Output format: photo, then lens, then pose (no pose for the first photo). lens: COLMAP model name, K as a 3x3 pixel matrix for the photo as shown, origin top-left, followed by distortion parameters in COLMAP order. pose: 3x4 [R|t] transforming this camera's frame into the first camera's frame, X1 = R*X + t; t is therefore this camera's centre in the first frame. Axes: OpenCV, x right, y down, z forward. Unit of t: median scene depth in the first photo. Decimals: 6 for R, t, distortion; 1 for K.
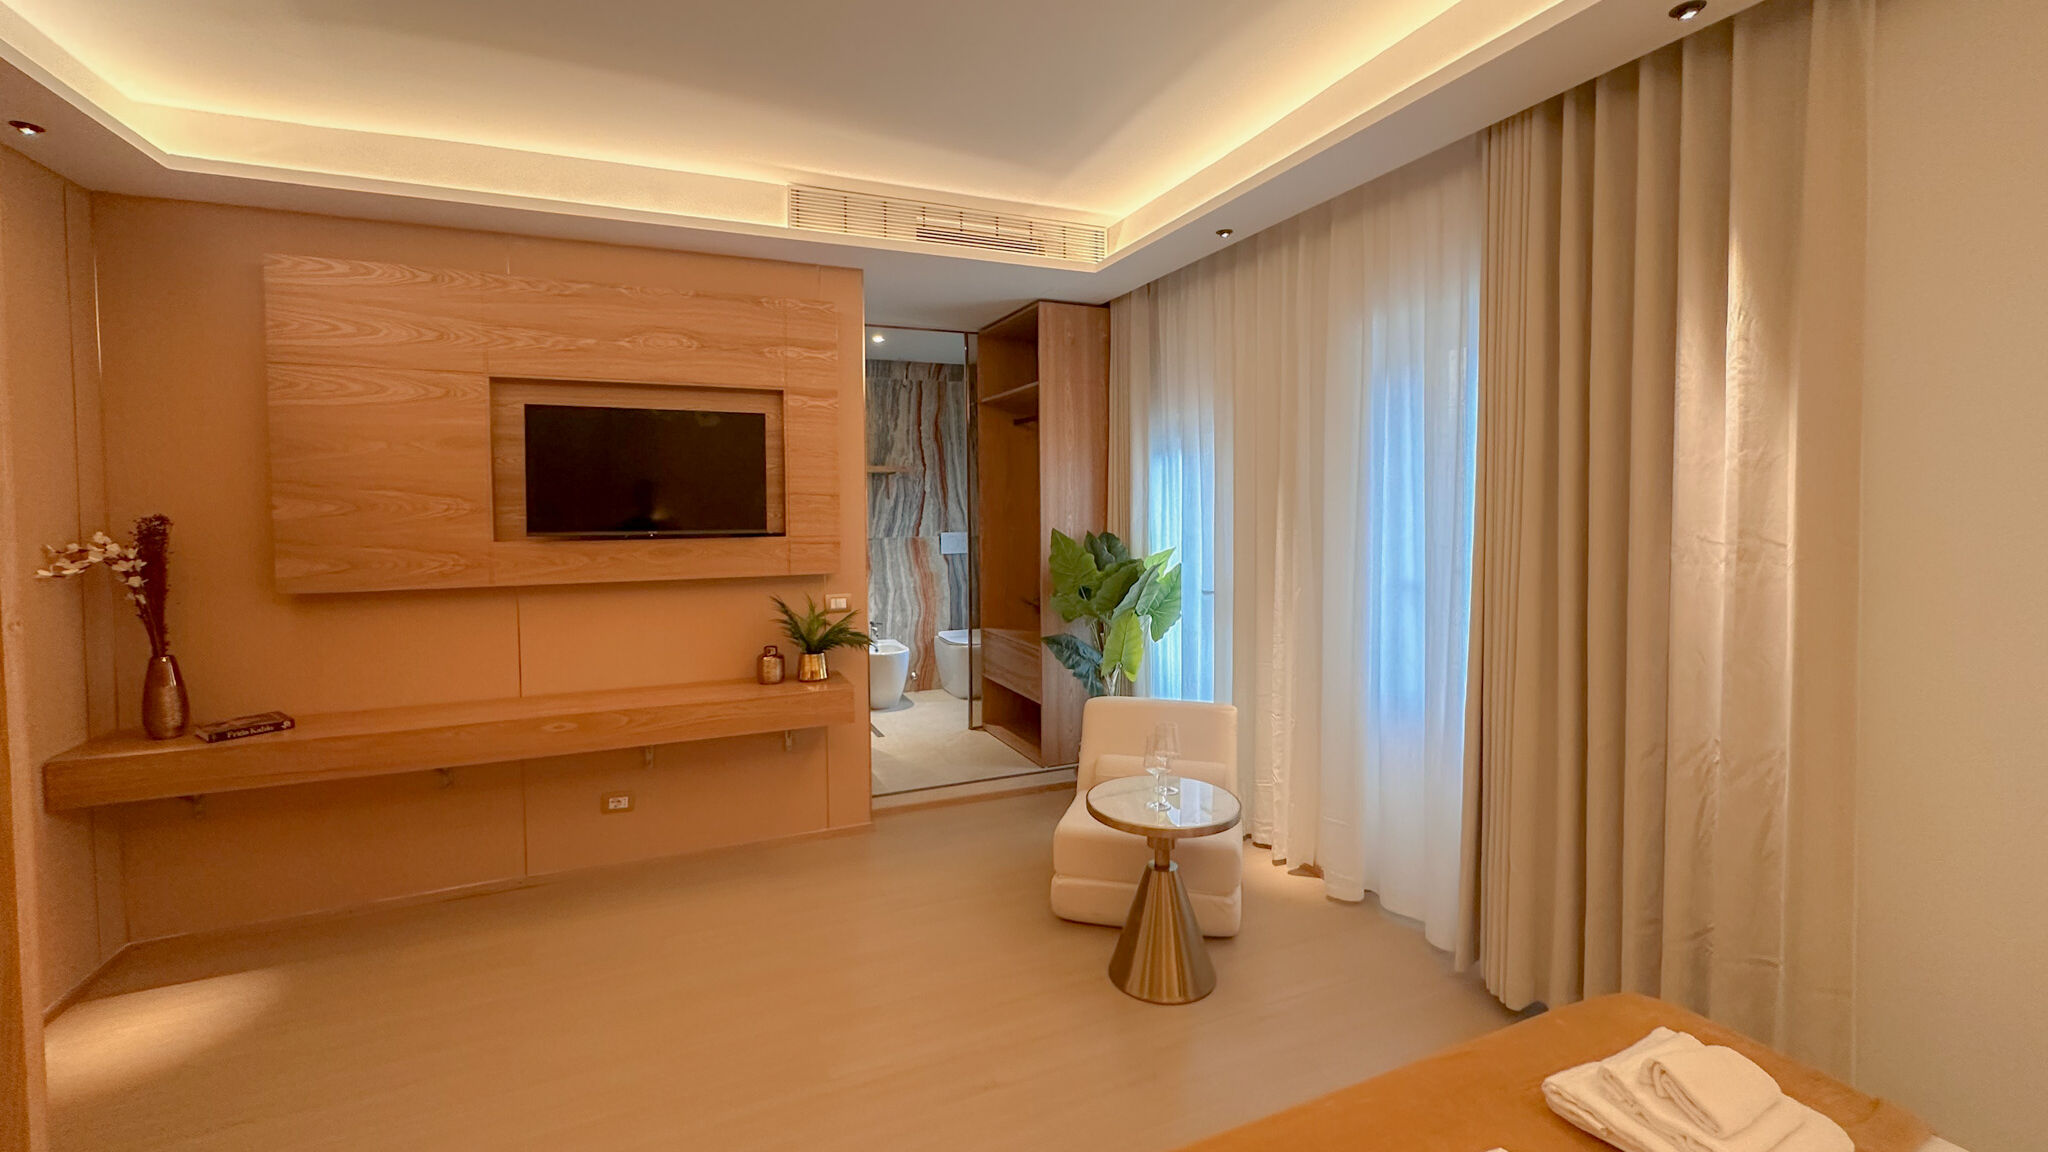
lens RADIAL K [[835.1, 0, 1017.0], [0, 835.1, 535.2], [0, 0, 1]] dist [-0.008484, 0.000049]
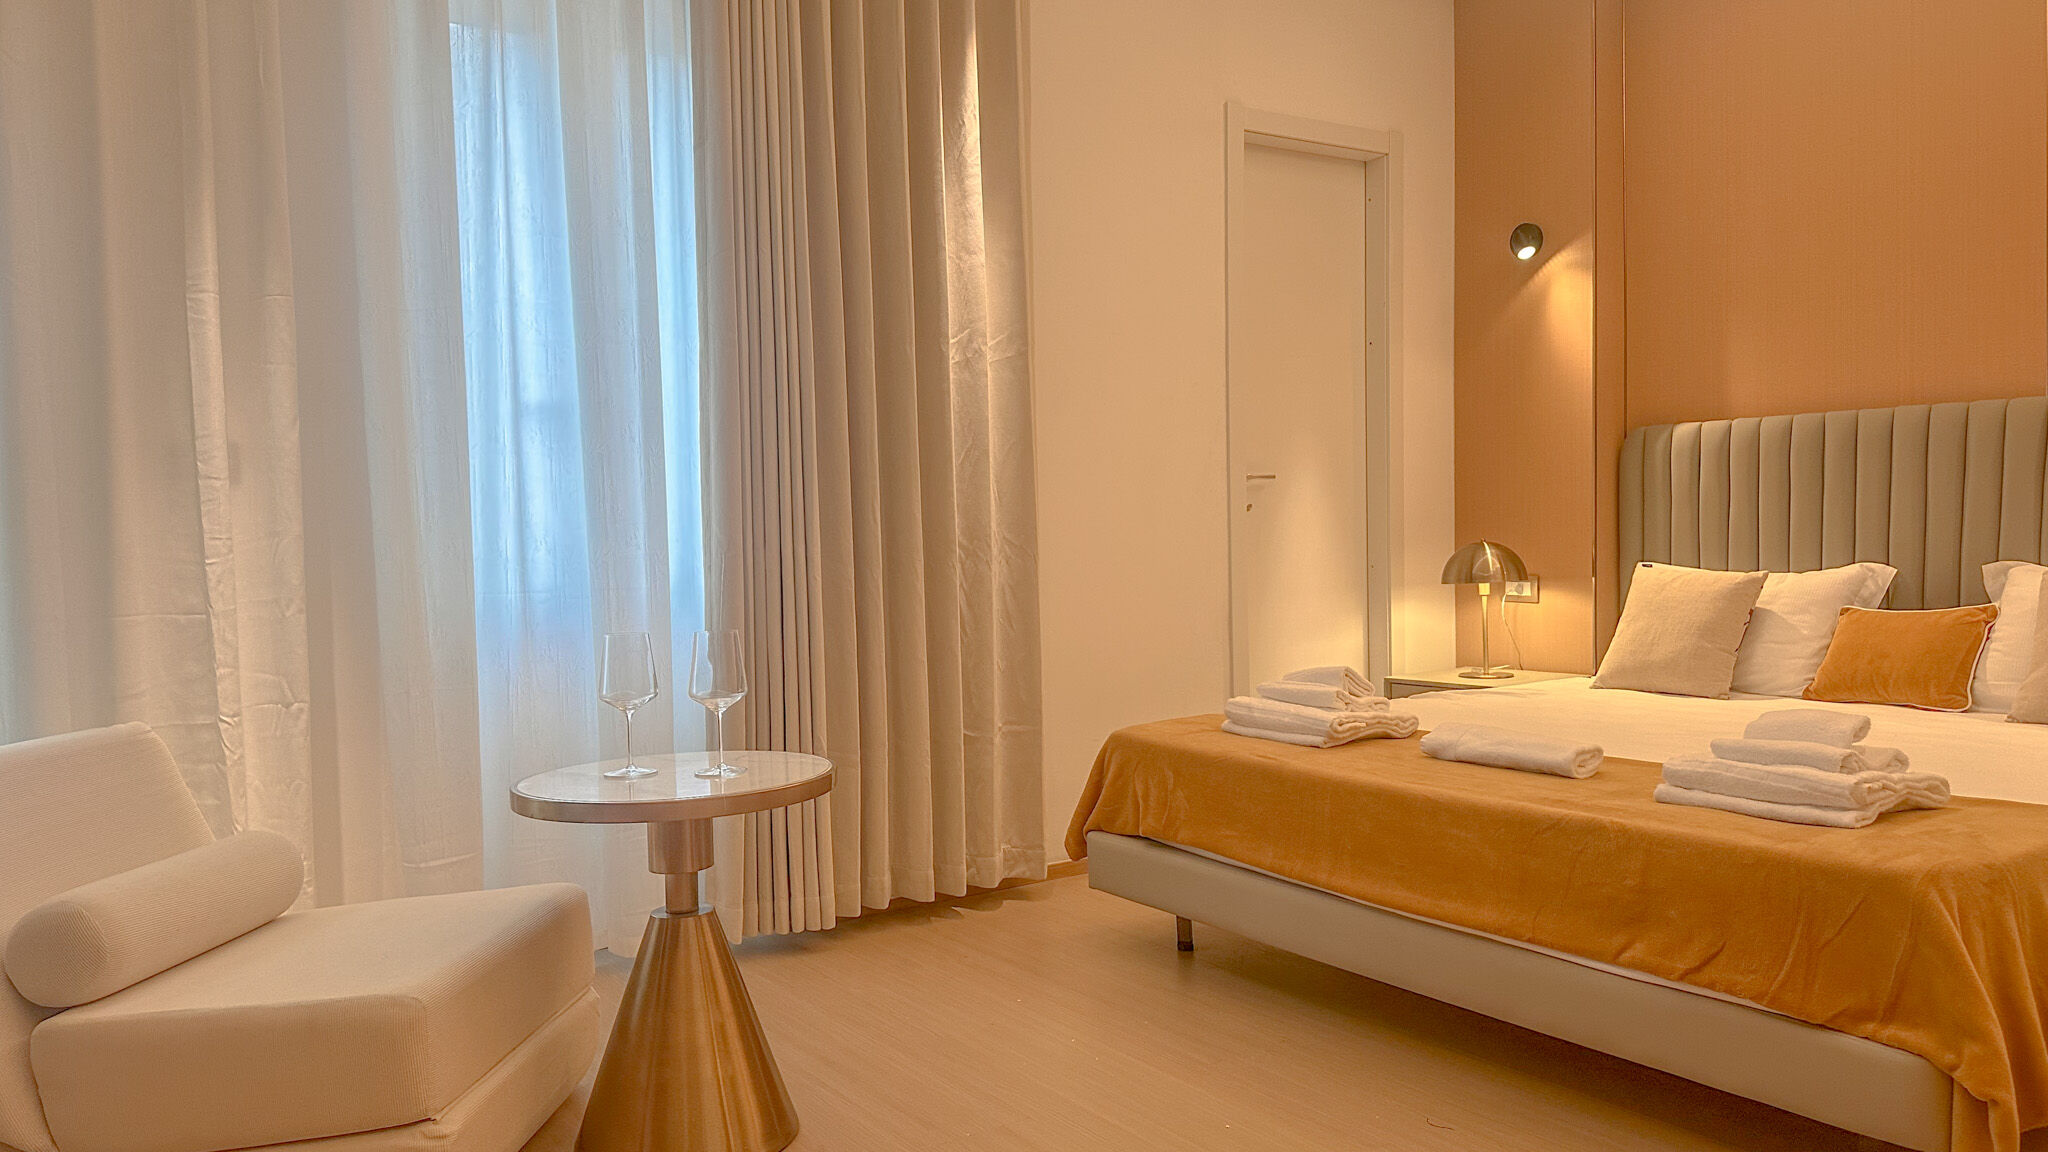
lens RADIAL K [[1470.7, 0, 1029.1], [0, 1470.7, 593.7], [0, 0, 1]] dist [0.111600, -0.156619]
pose [[-0.193319, -0.031576, 0.980628, -0.561367], [0.062818, 0.997033, 0.044488, 0.144149], [-0.979123, 0.070201, -0.190762, 0.747126]]
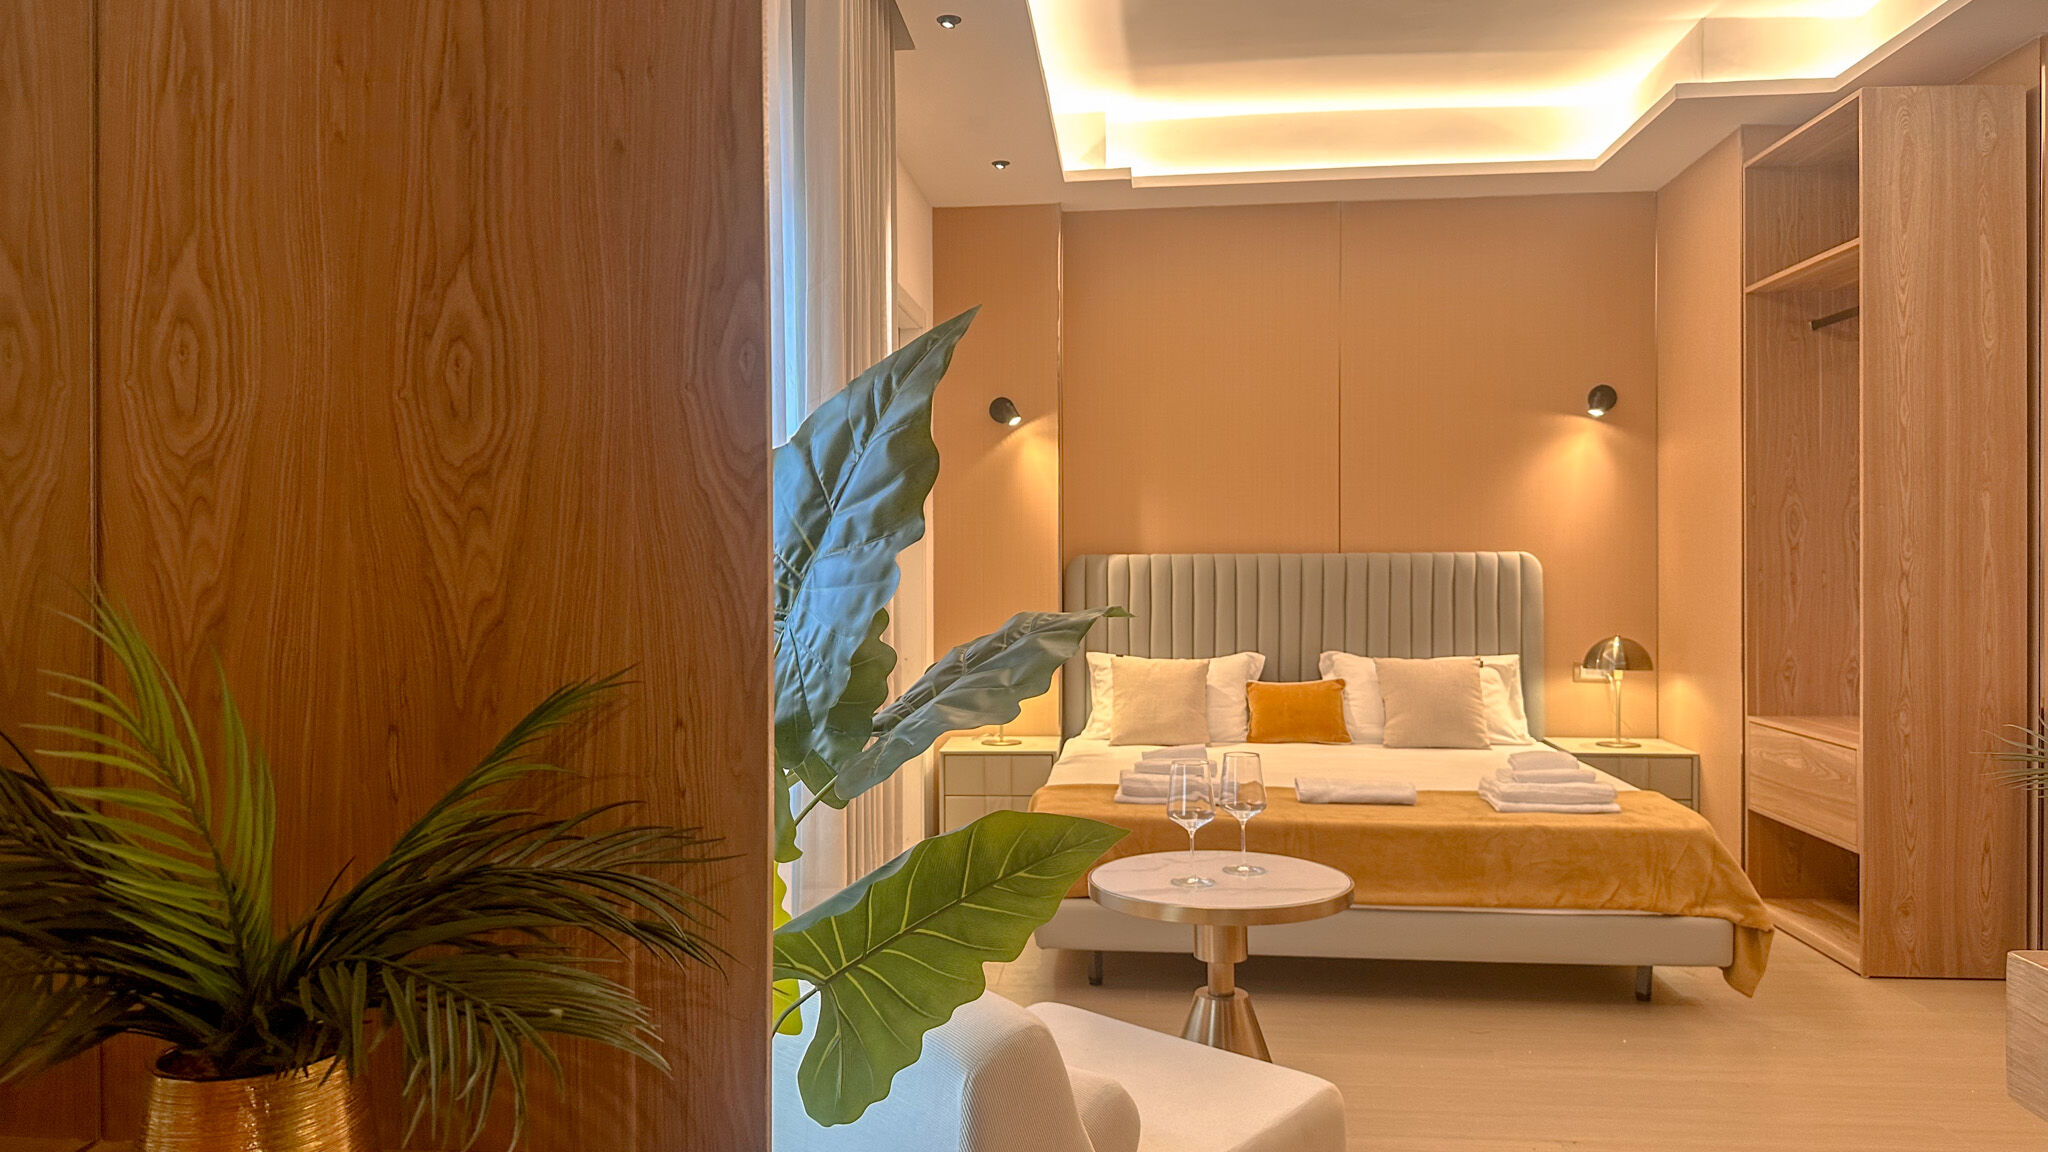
lens RADIAL K [[1434.5, 0, 999.2], [0, 1434.5, 572.7], [0, 0, 1]] dist [0.114009, -0.208927]
pose [[-0.871625, 0.008350, 0.490101, -0.151878], [0.029576, 0.998929, 0.035579, 0.048407], [-0.489280, 0.045507, -0.870939, 1.523422]]
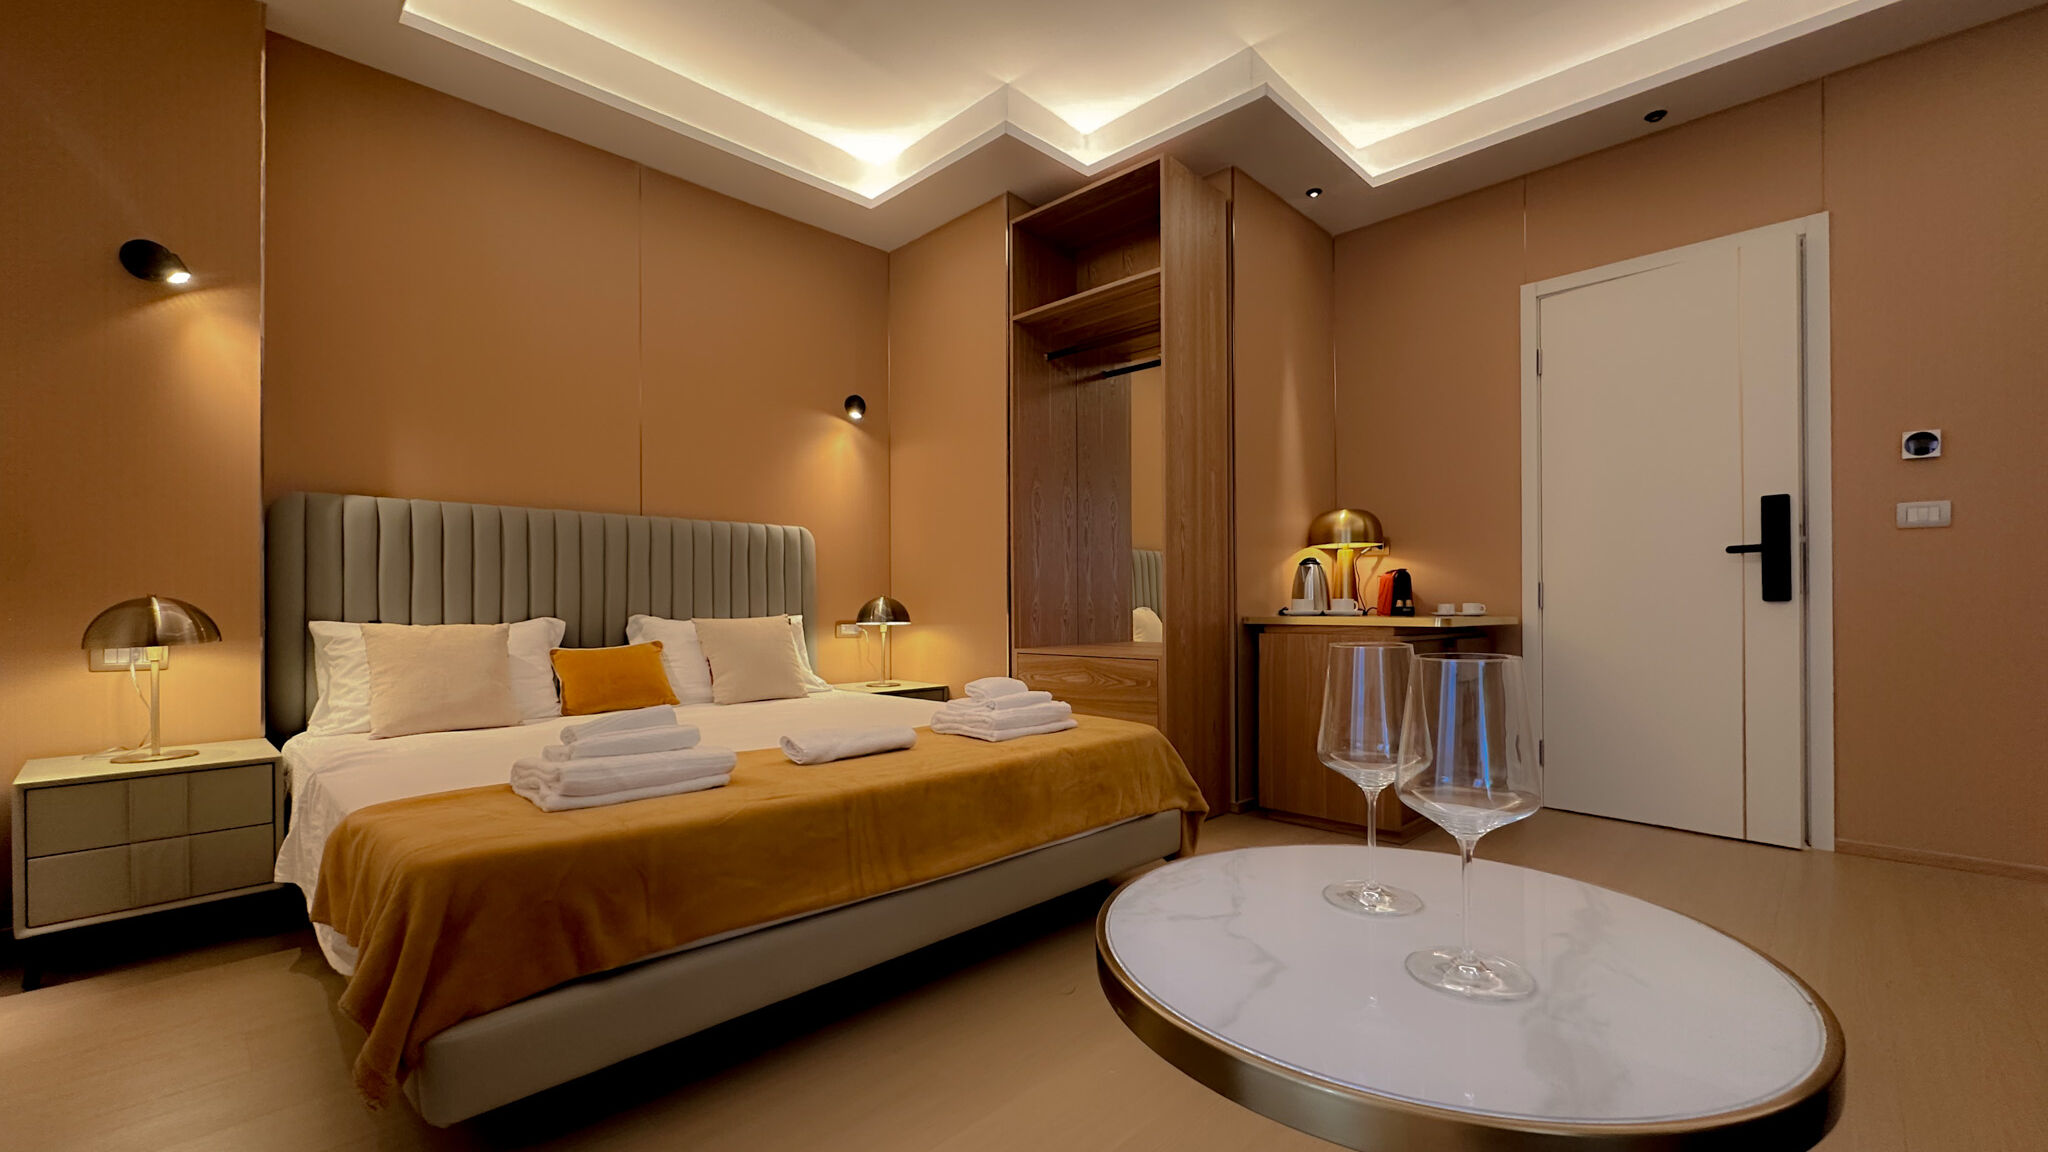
lens RADIAL K [[837.7, 0, 1033.5], [0, 837.7, 600.7], [0, 0, 1]] dist [-0.001898, 0.000240]
pose [[-0.923470, 0.012340, -0.383472, 0.285116], [0.000006, 0.999483, 0.032147, 0.164564], [0.383670, 0.029684, -0.922993, 0.923030]]
